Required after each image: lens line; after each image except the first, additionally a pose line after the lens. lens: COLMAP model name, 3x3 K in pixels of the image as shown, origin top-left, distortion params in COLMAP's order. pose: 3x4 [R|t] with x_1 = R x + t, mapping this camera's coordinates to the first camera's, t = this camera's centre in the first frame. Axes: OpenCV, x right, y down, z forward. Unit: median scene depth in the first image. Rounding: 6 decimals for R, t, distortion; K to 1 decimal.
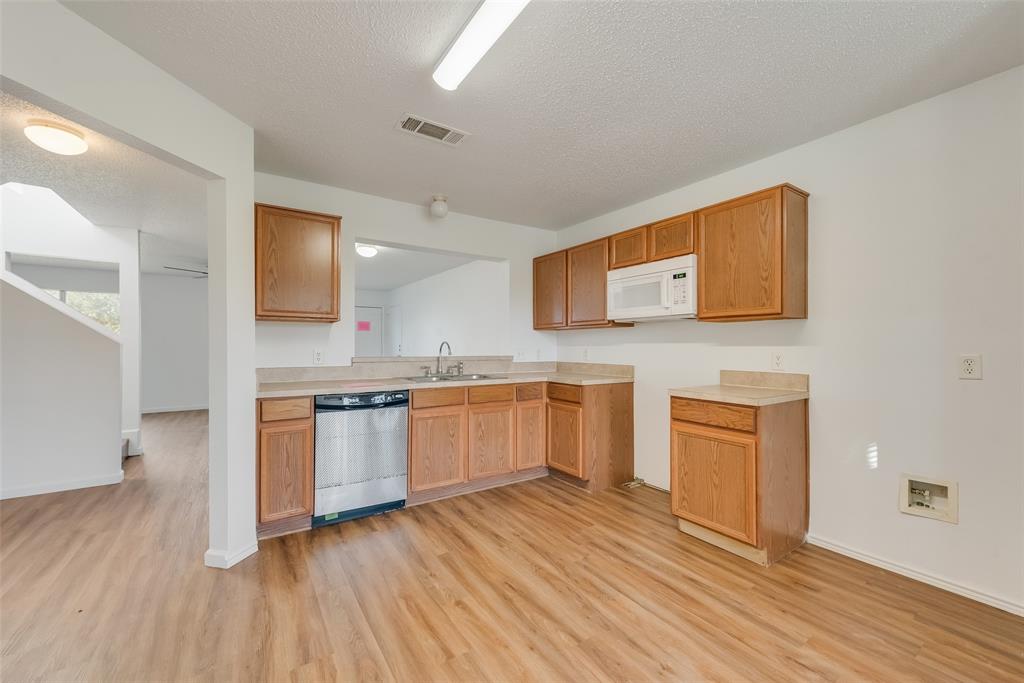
lens RADIAL K [[404.6, 0, 511.9], [0, 404.6, 344.3], [0, 0, 1]] dist [0.002497, -0.000064]
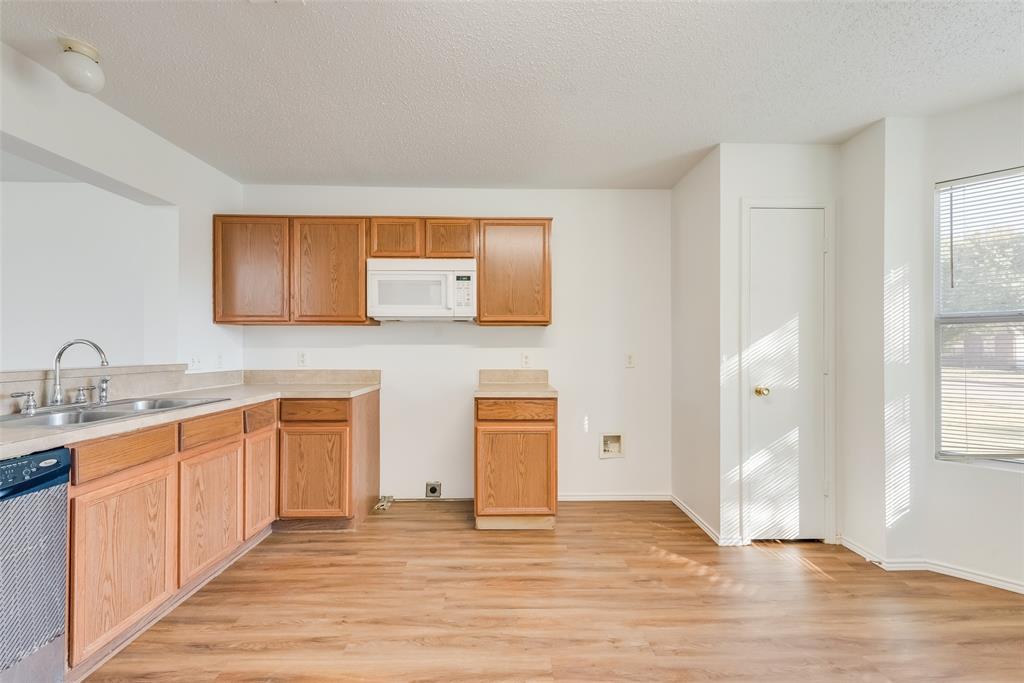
lens RADIAL K [[419.7, 0, 516.1], [0, 419.7, 345.2], [0, 0, 1]] dist [0.003430, -0.000267]
pose [[0.535346, 0.004719, 0.844620, -0.362012], [-0.003138, 0.999989, -0.003598, 0.000938], [-0.844627, -0.000724, 0.535354, 0.303963]]
